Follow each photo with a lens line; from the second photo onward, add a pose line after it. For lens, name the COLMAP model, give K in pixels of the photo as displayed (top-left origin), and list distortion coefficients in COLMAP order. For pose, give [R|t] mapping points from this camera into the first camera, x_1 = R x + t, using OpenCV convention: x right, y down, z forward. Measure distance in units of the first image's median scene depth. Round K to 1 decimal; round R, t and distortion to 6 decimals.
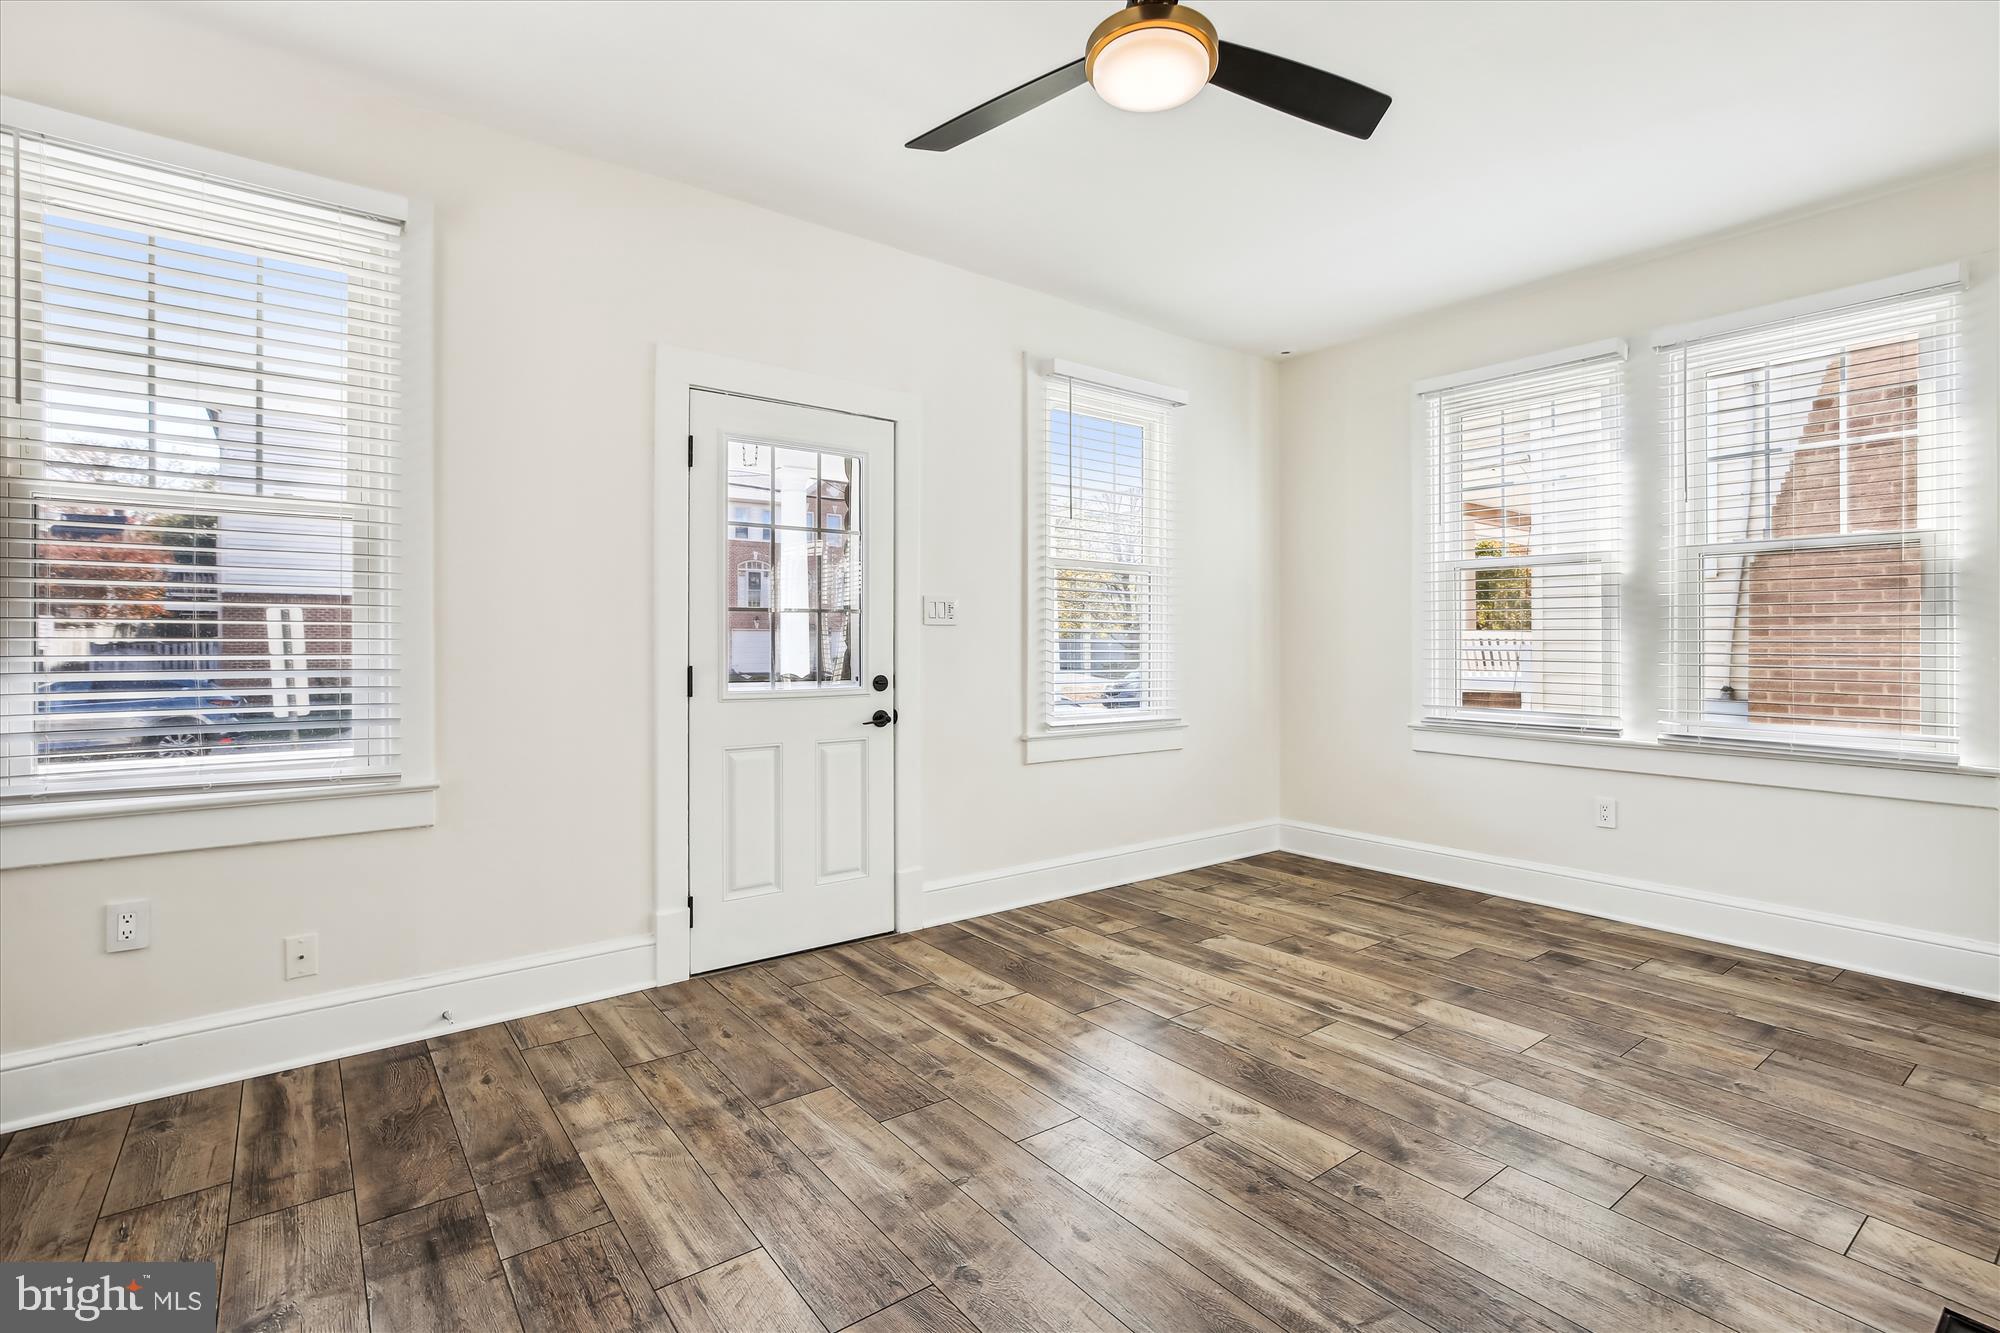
lens RADIAL K [[924.3, 0, 991.9], [0, 924.3, 659.5], [0, 0, 1]] dist [-0.011530, 0.003126]
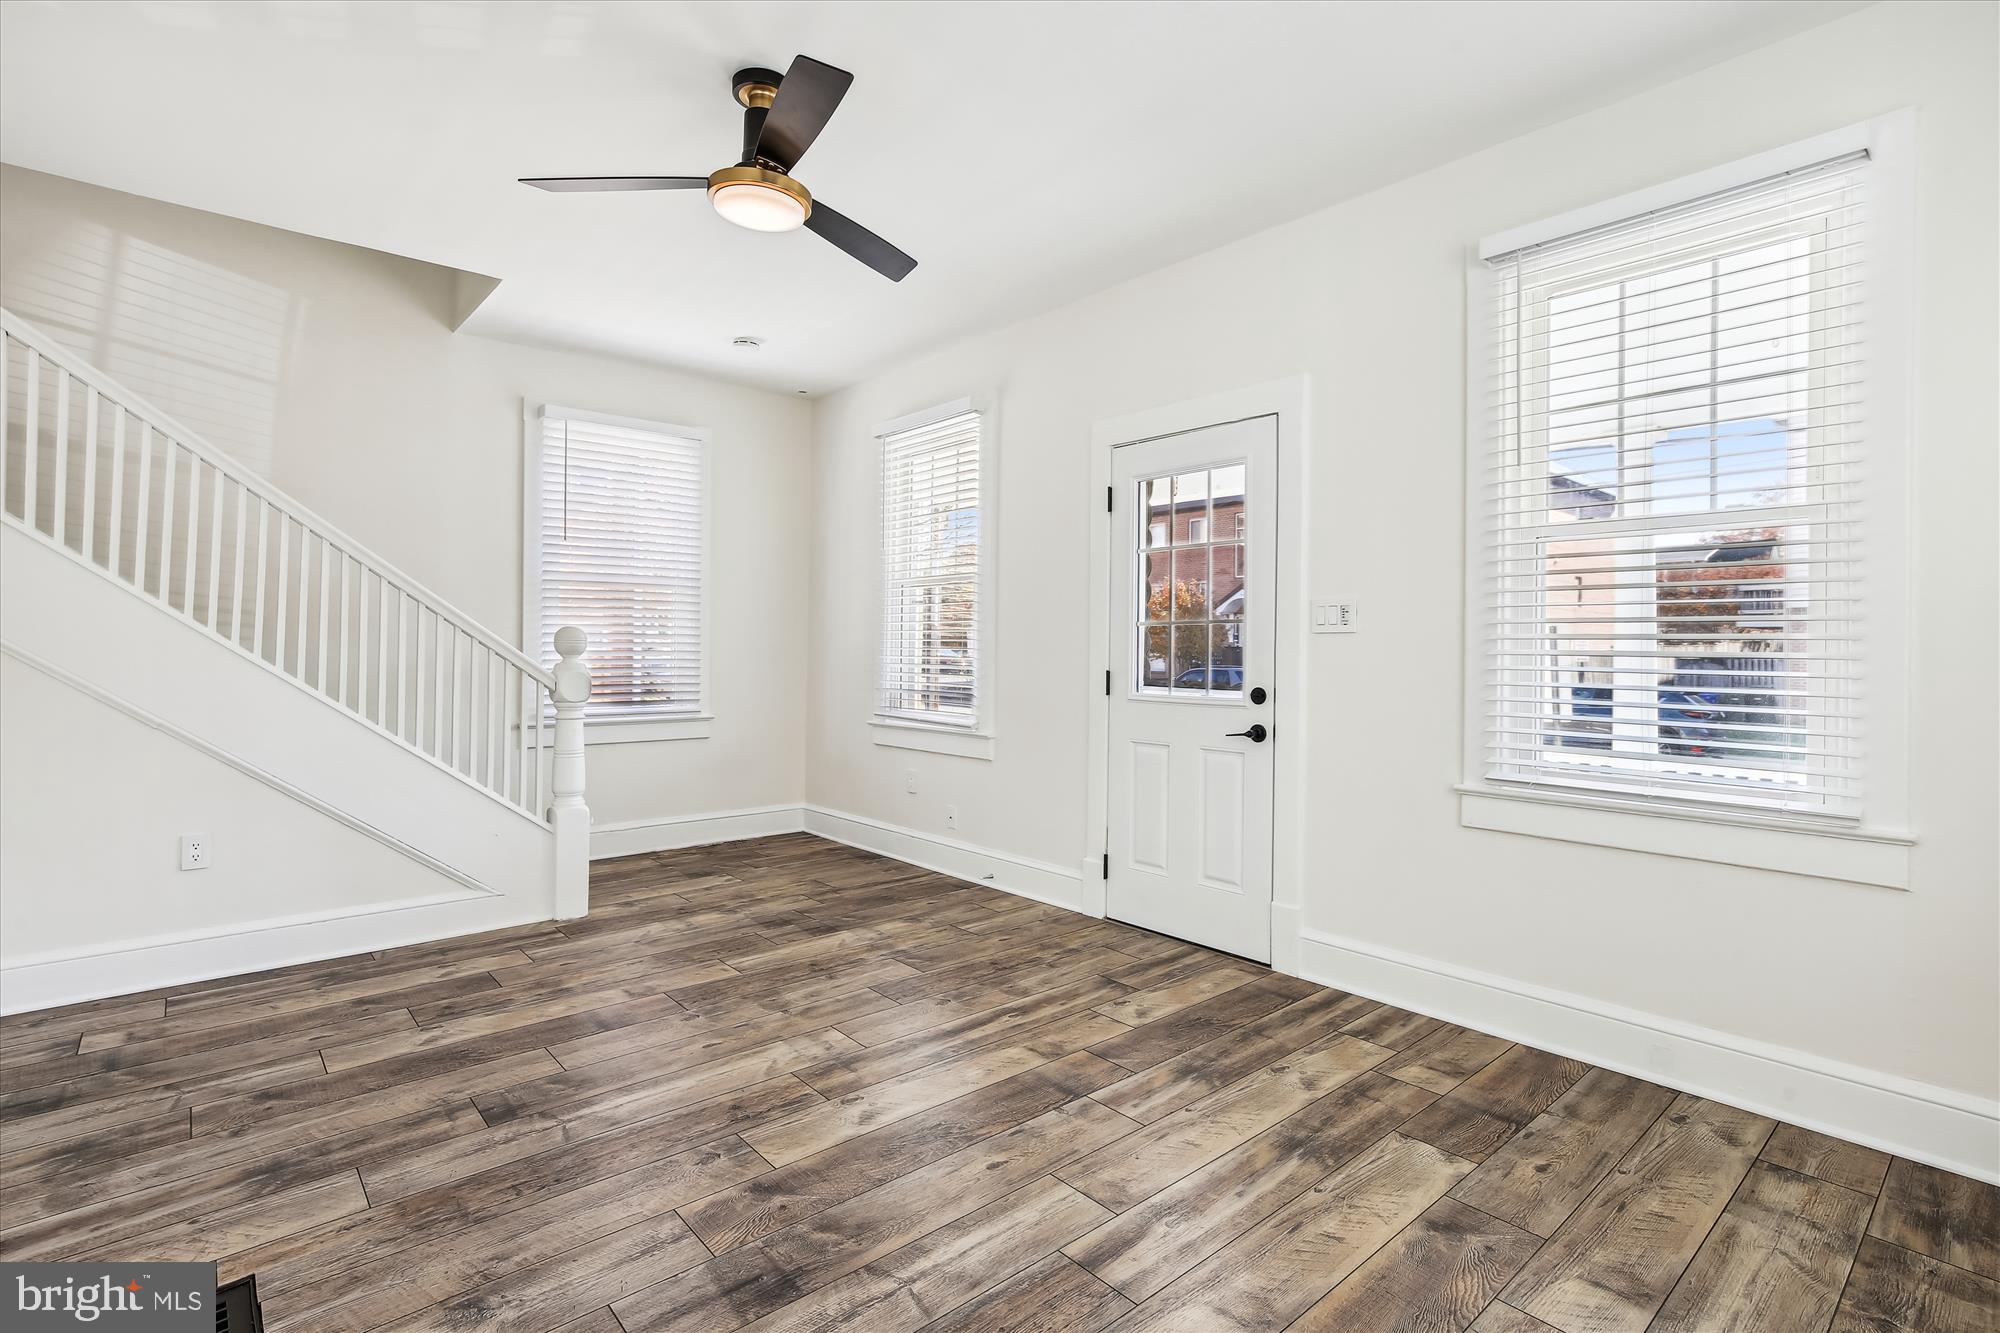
lens RADIAL K [[950.0, 0, 1030.1], [0, 950.0, 673.4], [0, 0, 1]] dist [-0.014601, 0.008267]
pose [[0.083833, 0.025633, -0.996150, 0.951438], [-0.024270, 0.999425, 0.023675, -0.017032], [0.996184, 0.022192, 0.084407, 0.787293]]
